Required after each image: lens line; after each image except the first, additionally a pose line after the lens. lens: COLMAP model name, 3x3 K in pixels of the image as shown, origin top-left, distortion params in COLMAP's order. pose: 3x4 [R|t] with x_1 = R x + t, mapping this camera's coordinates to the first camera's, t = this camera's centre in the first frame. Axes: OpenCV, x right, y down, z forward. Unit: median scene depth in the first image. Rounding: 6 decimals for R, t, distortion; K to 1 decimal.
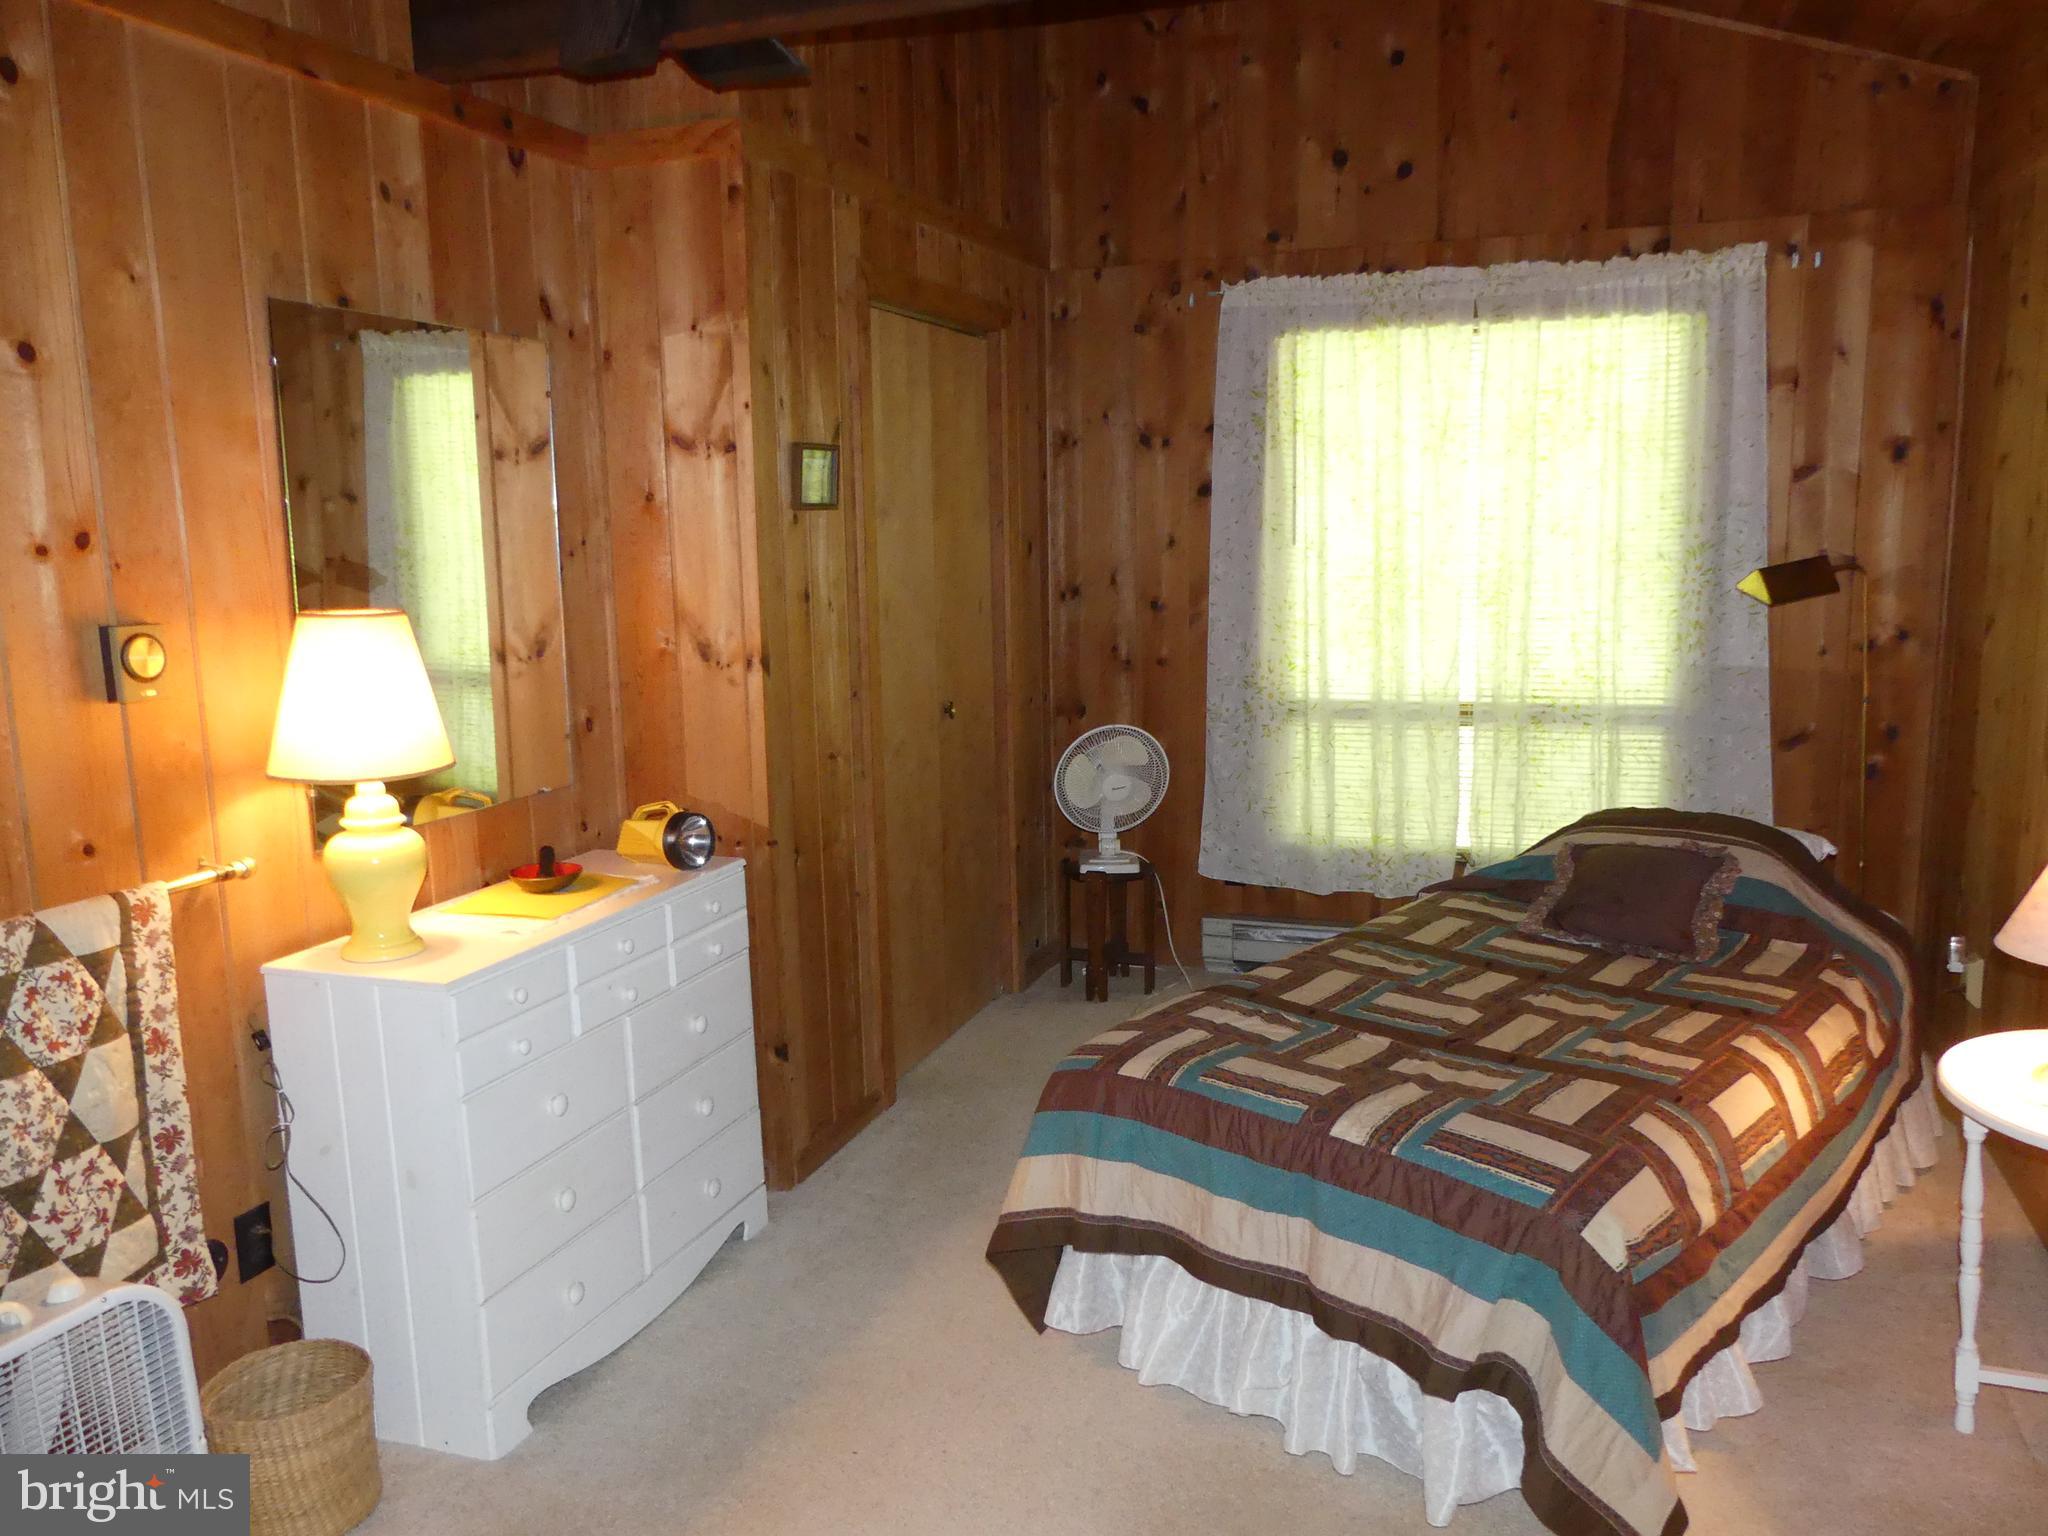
lens RADIAL K [[1547.2, 0, 1027.3], [0, 1547.2, 764.1], [0, 0, 1]] dist [-0.022409, 0.015989]
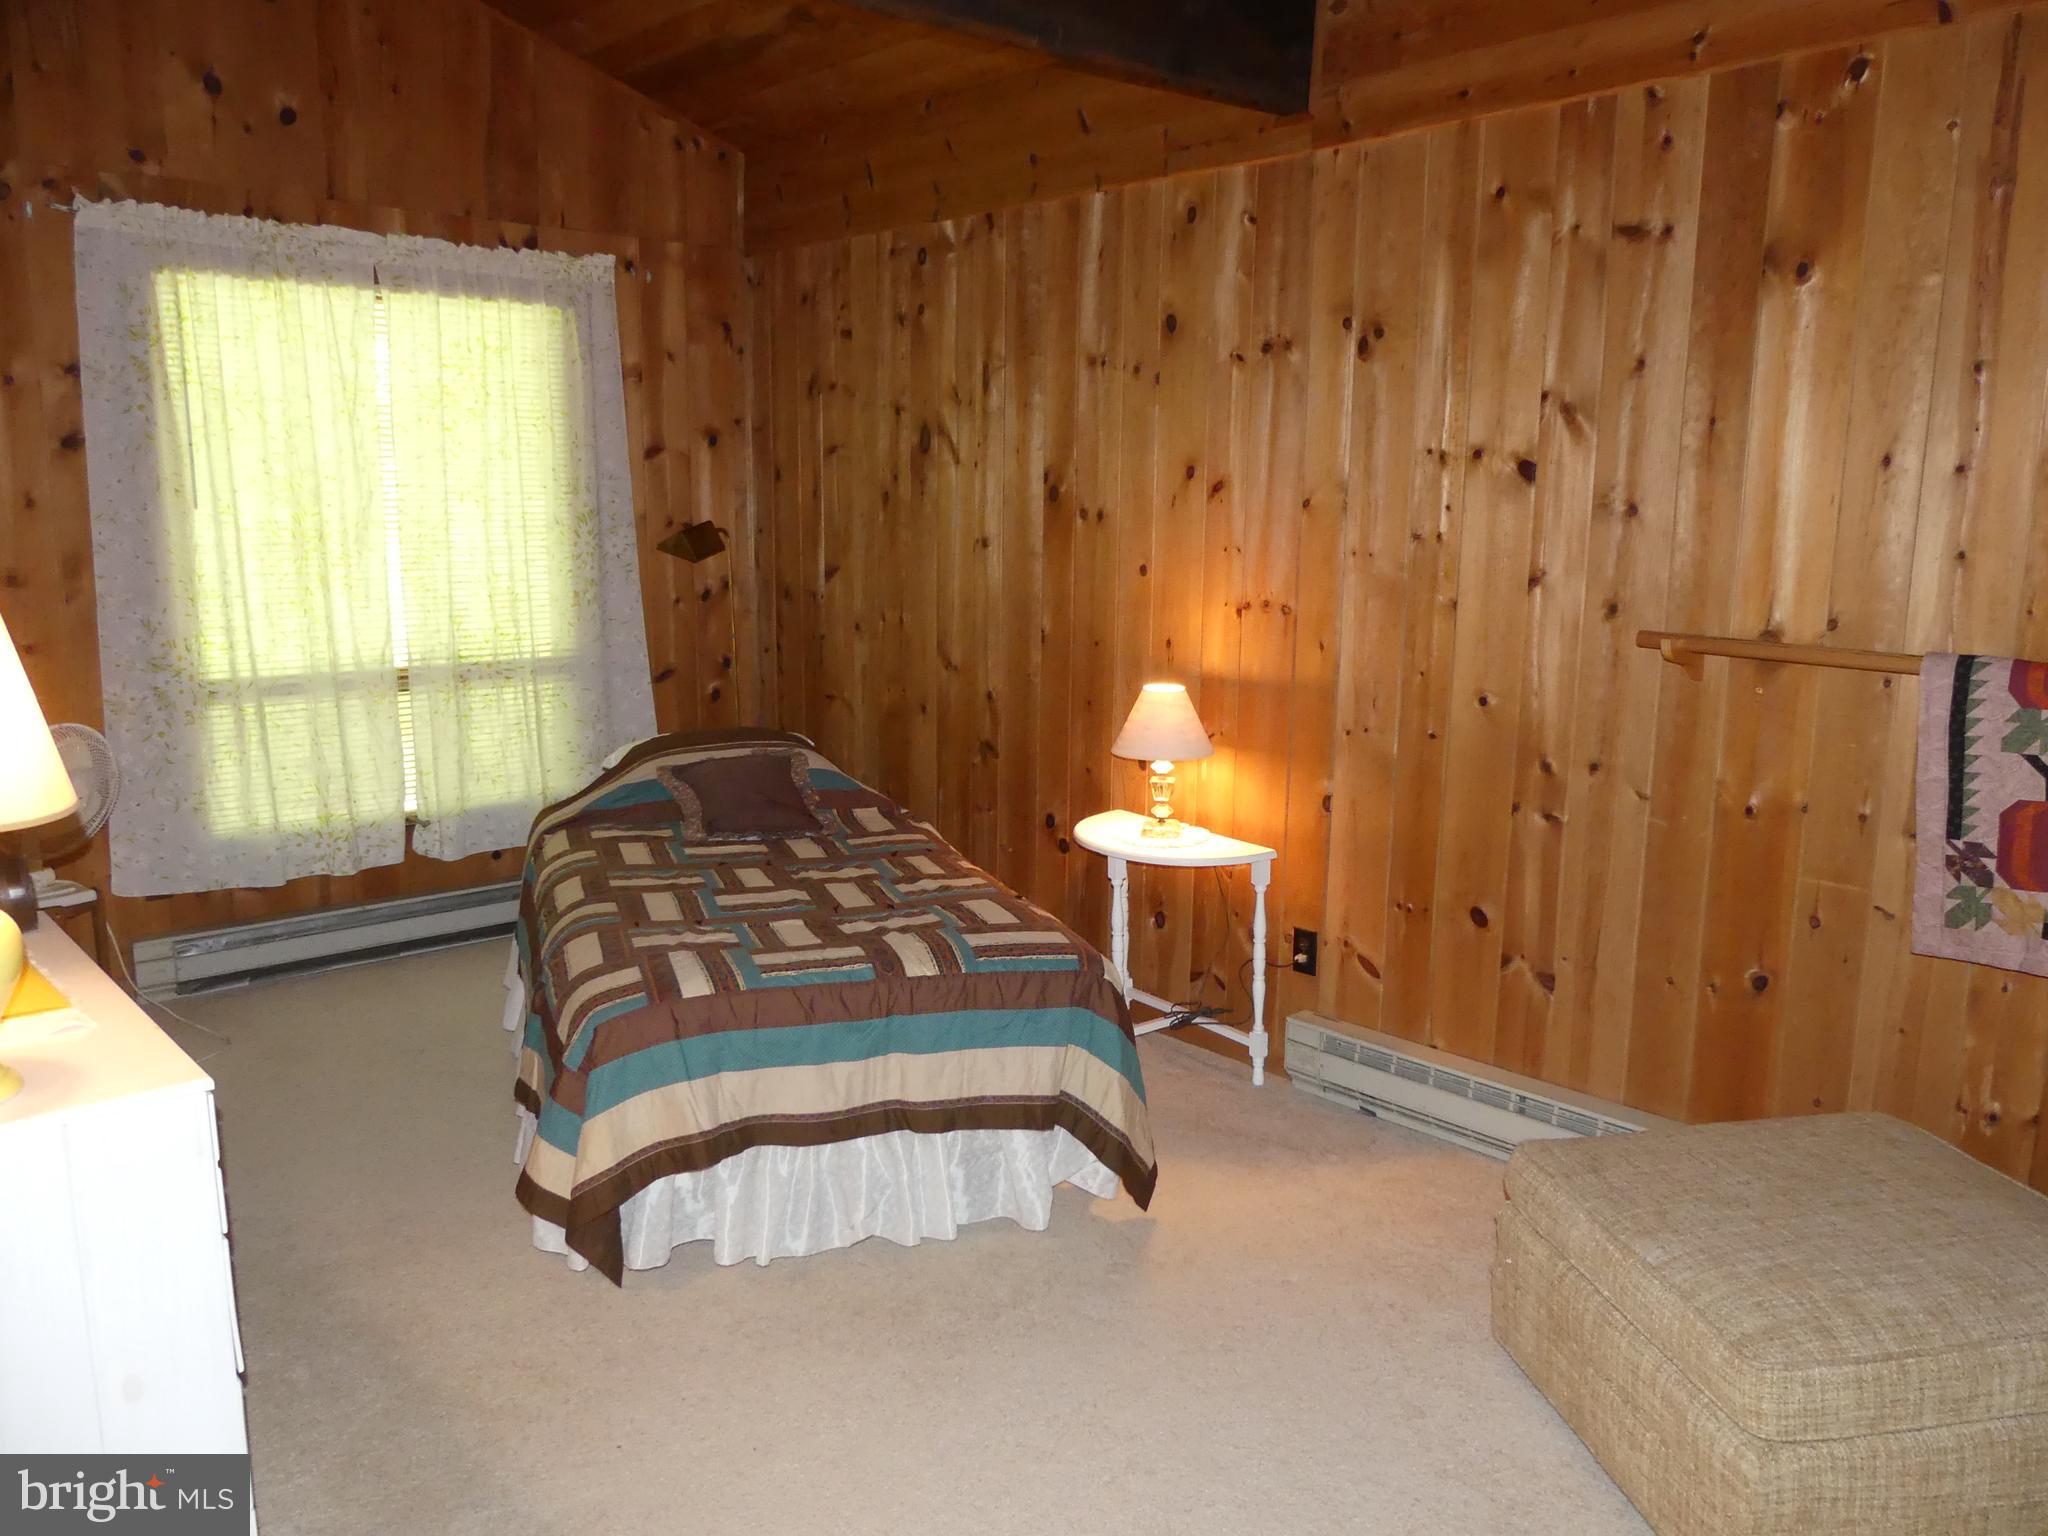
lens RADIAL K [[1547.2, 0, 1028.1], [0, 1547.2, 774.8], [0, 0, 1]] dist [-0.022409, 0.015989]
pose [[0.476375, -0.131821, 0.869305, -0.421908], [0.121297, 0.989097, 0.083516, -0.004988], [-0.870835, 0.065660, 0.487170, 0.161728]]
